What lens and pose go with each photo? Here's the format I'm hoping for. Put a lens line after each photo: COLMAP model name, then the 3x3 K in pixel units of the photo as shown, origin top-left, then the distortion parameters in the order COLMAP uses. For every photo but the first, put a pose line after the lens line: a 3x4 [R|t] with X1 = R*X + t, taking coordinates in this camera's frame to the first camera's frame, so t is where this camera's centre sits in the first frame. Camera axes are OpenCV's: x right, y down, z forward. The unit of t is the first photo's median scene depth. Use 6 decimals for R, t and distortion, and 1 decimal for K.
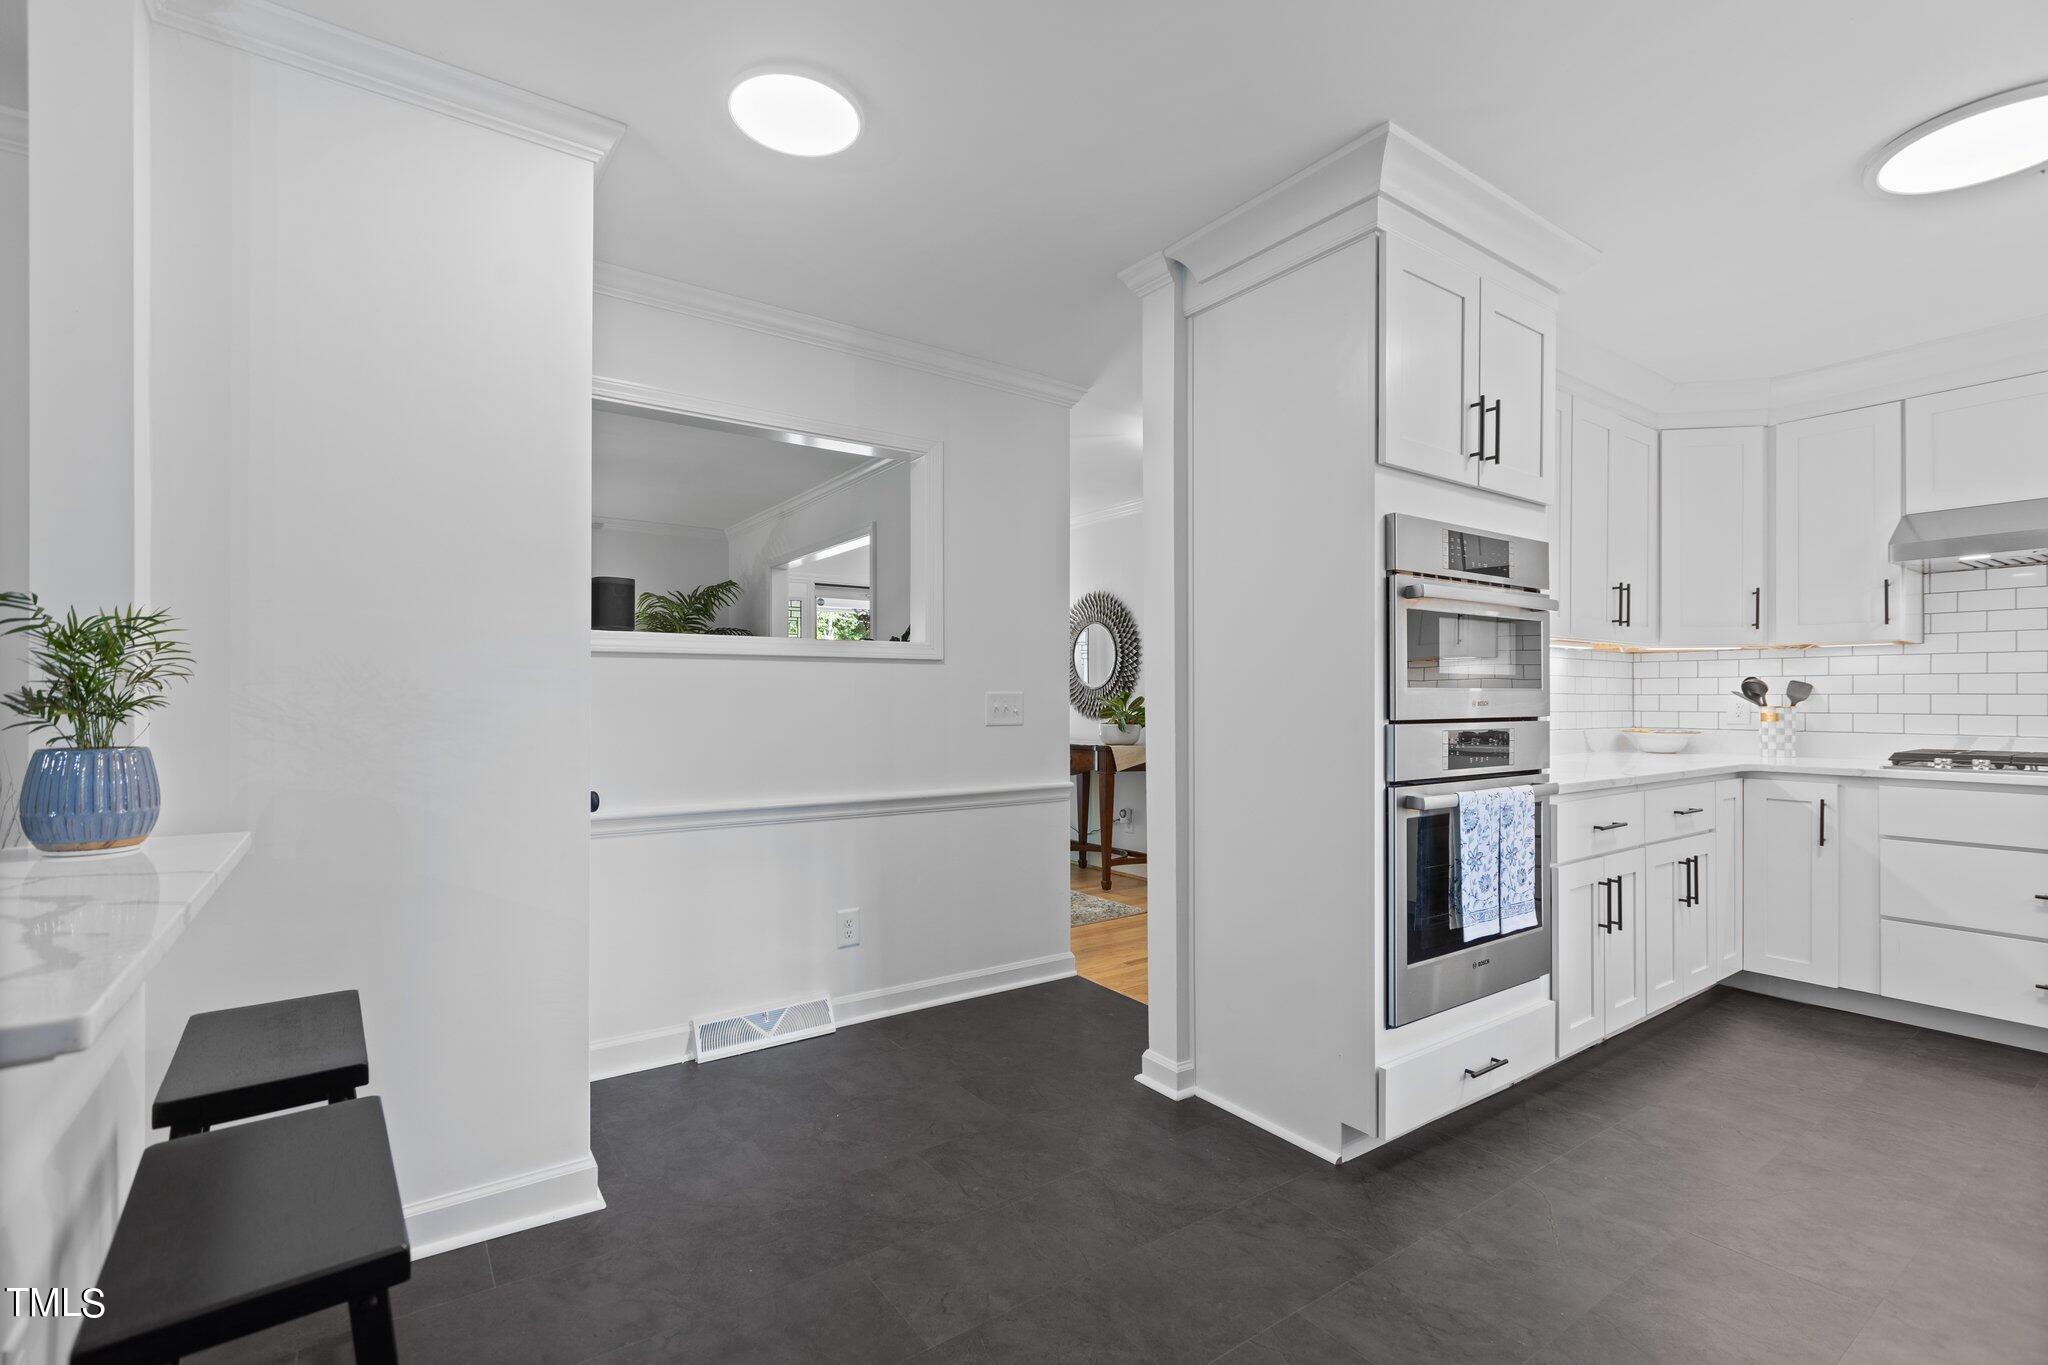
lens RADIAL K [[934.7, 0, 1019.2], [0, 934.7, 696.3], [0, 0, 1]] dist [0.001169, 0.002011]
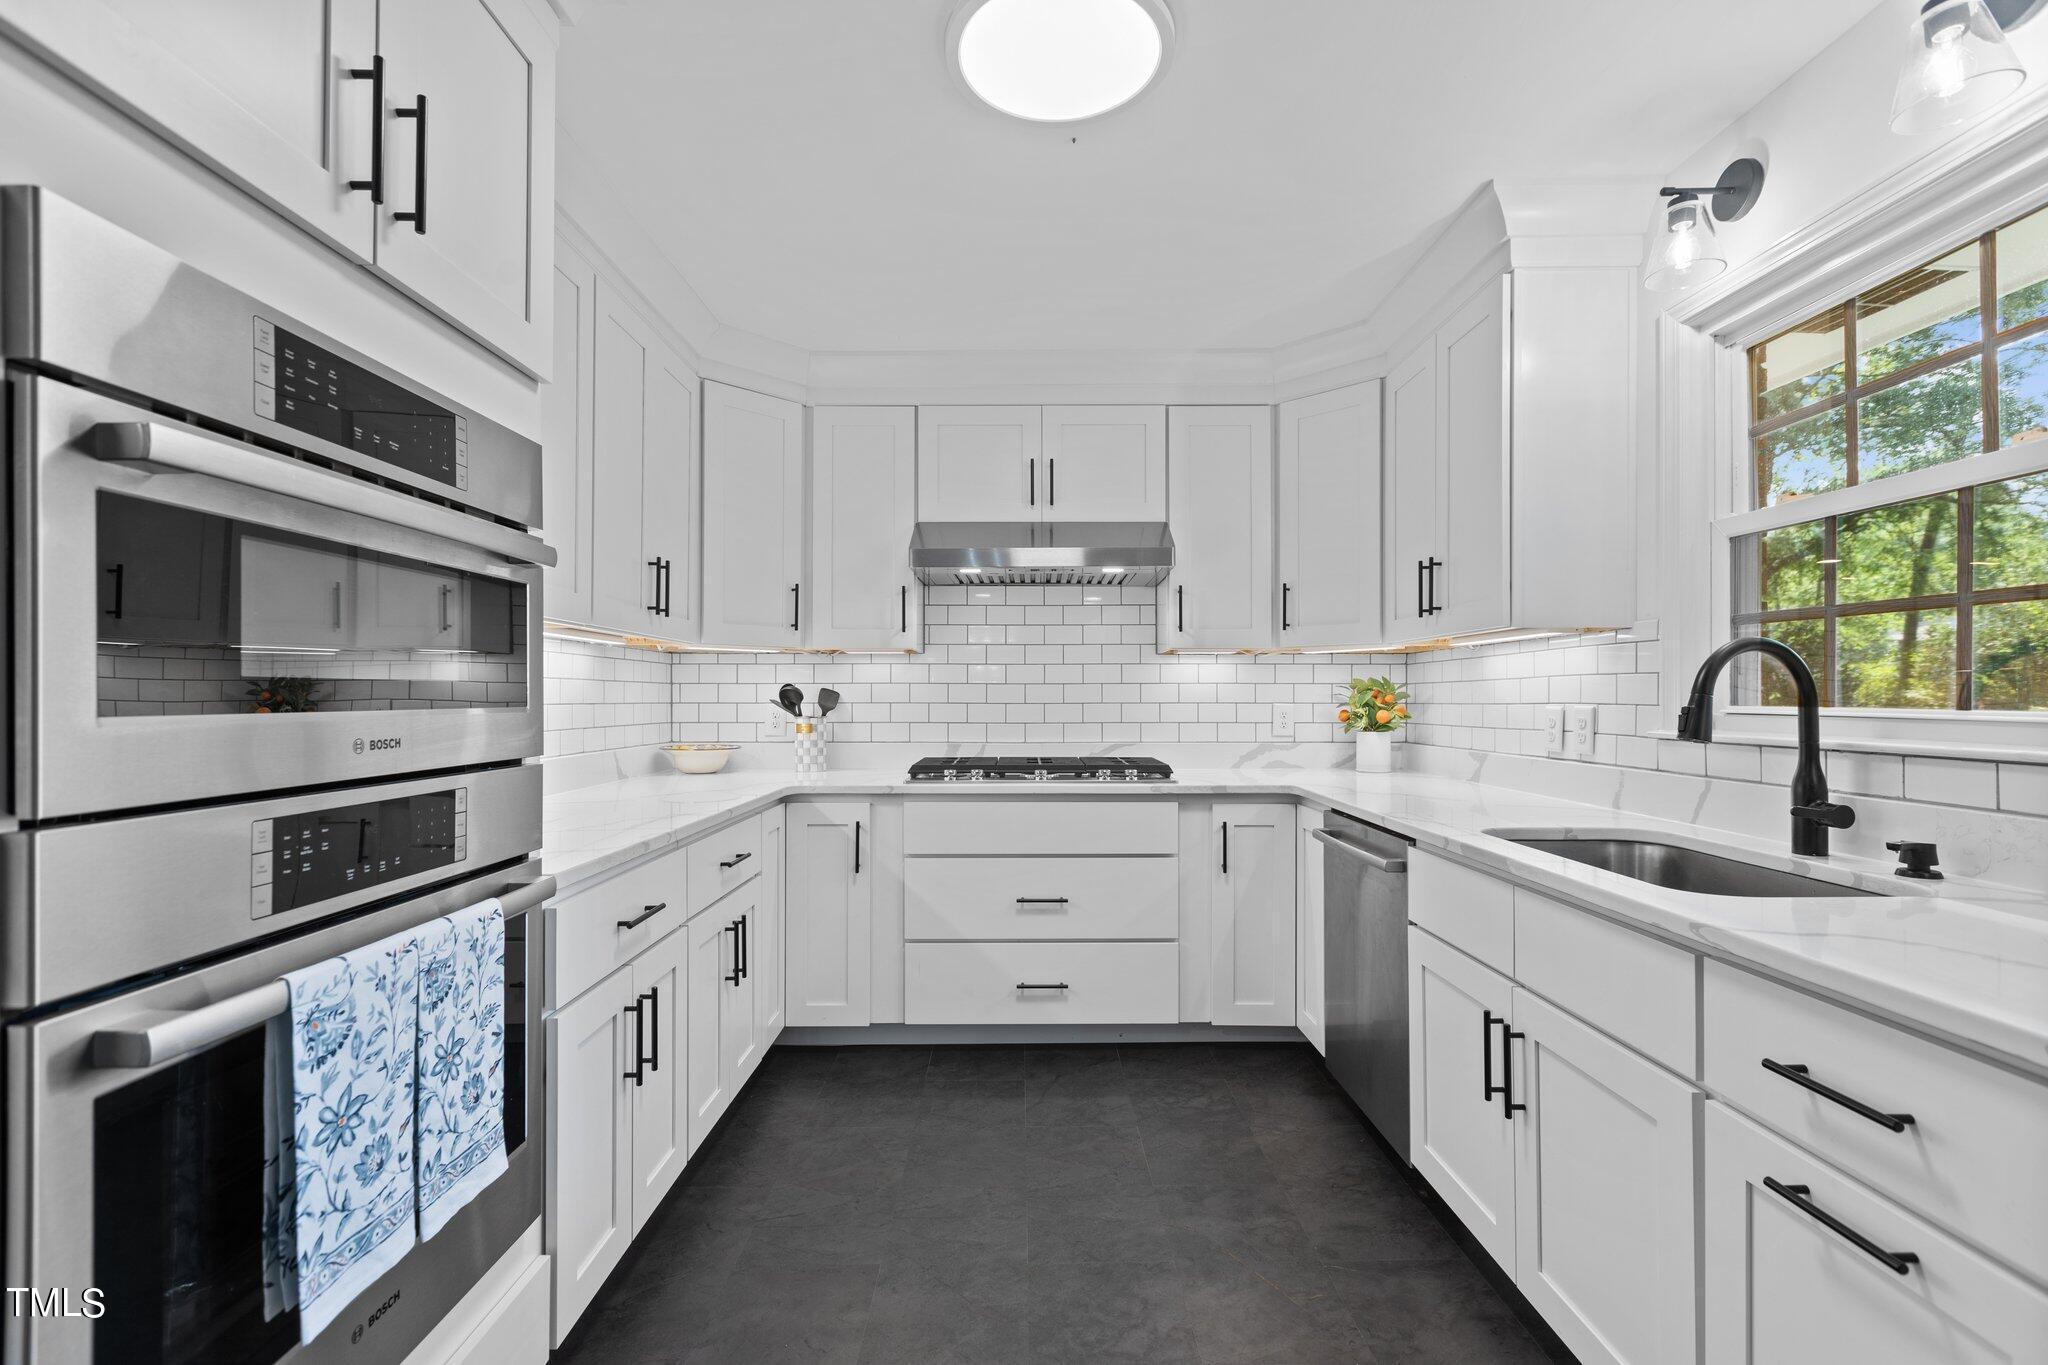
lens RADIAL K [[934.7, 0, 1026.7], [0, 934.7, 692.9], [0, 0, 1]] dist [0.001169, 0.002011]
pose [[0.584229, 0.003763, 0.811580, 0.280093], [-0.002760, 0.999993, -0.002650, -0.015491], [-0.811584, -0.000692, 0.584235, 0.434333]]
